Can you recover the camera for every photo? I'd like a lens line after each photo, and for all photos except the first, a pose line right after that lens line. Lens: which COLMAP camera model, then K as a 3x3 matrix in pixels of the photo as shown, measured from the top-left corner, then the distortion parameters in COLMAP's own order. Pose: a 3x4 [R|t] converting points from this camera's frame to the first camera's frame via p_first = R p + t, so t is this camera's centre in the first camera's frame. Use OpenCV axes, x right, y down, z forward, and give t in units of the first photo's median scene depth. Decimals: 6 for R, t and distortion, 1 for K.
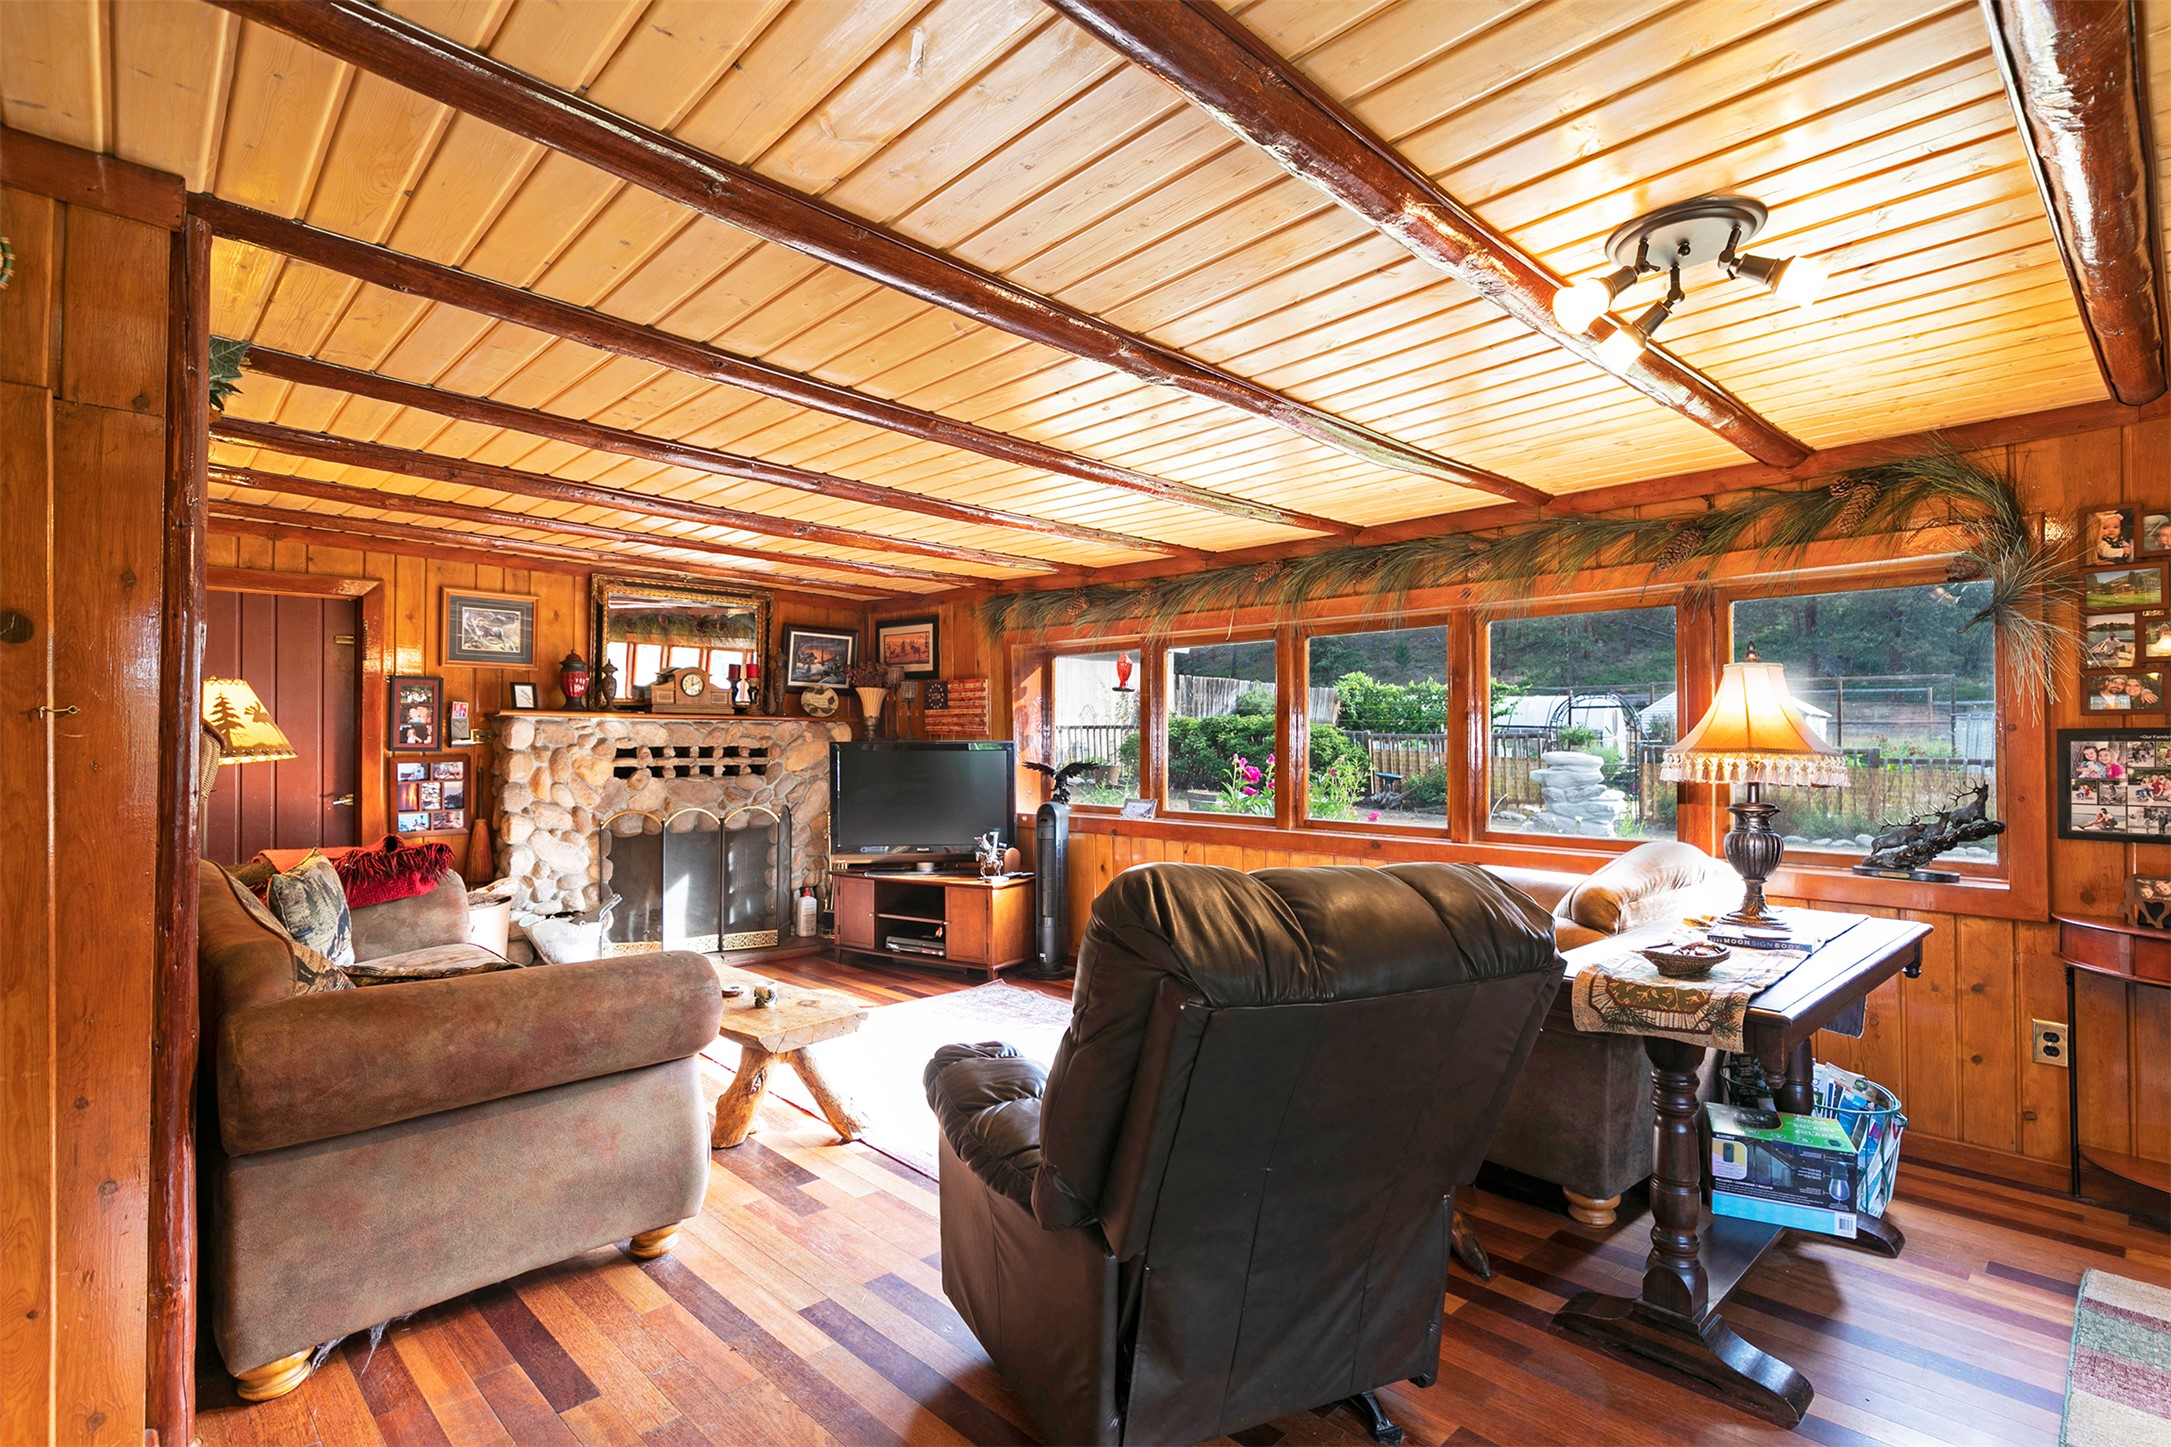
lens RADIAL K [[1062.1, 0, 1092.0], [0, 1062.1, 751.0], [0, 0, 1]] dist [-0.003939, 0.000217]
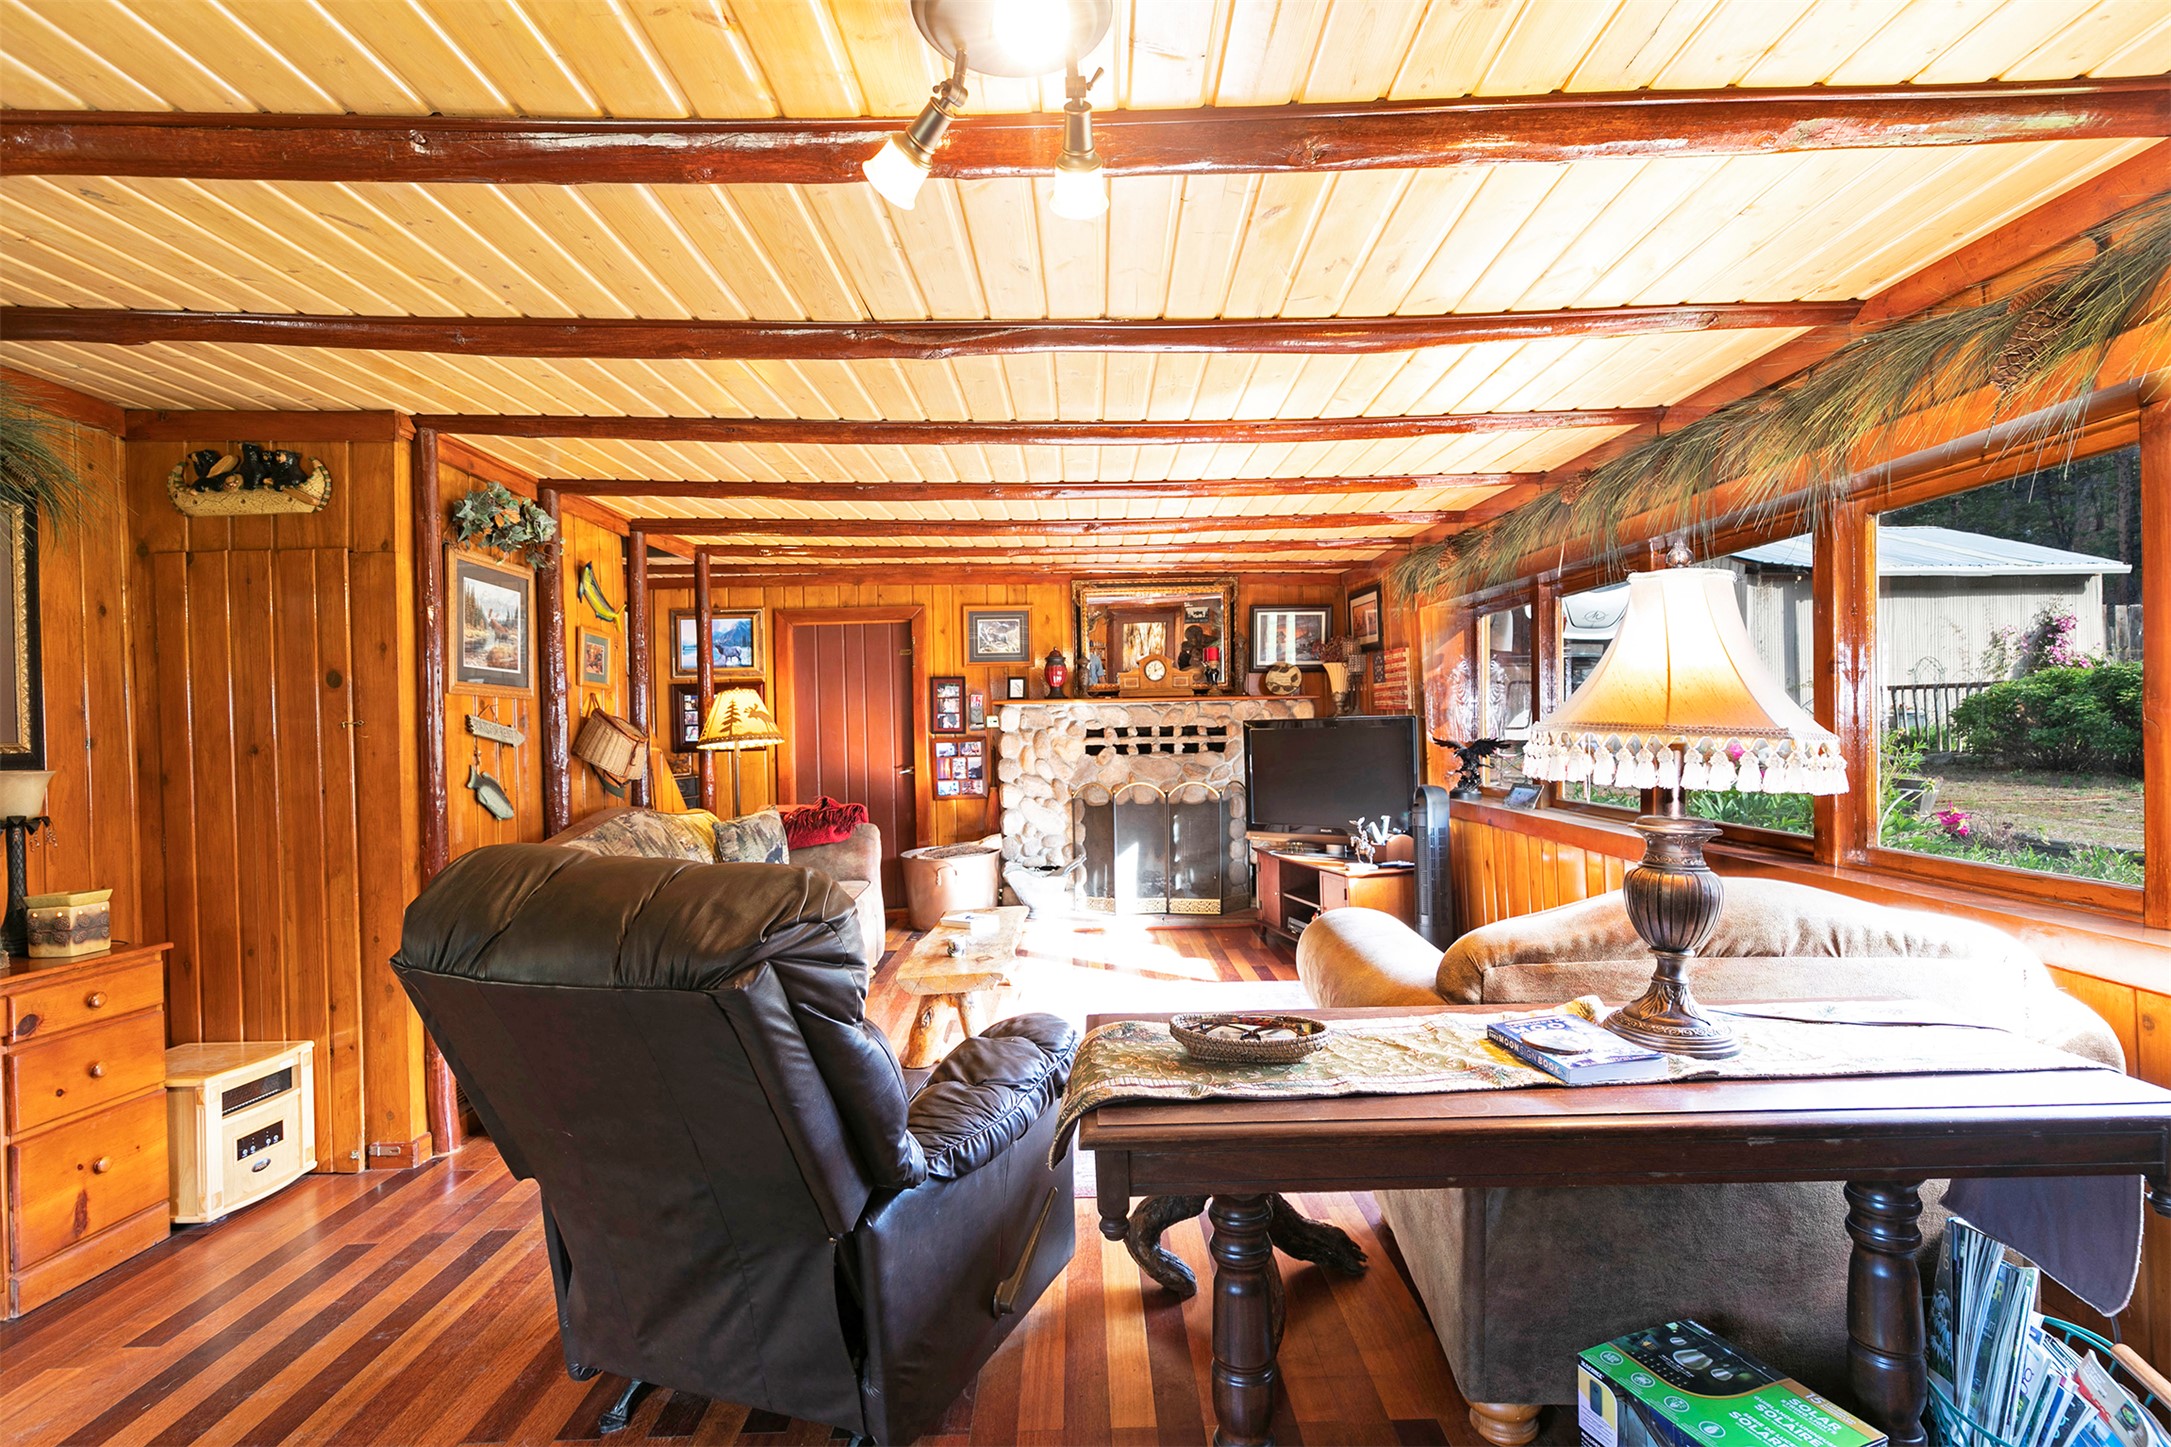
lens RADIAL K [[1062.1, 0, 1092.0], [0, 1062.1, 751.0], [0, 0, 1]] dist [-0.003939, 0.000217]
pose [[0.714925, 0.002789, -0.699196, 0.370331], [0.015112, 0.999697, 0.019439, -0.001241], [0.699038, -0.024464, 0.714666, 0.173048]]
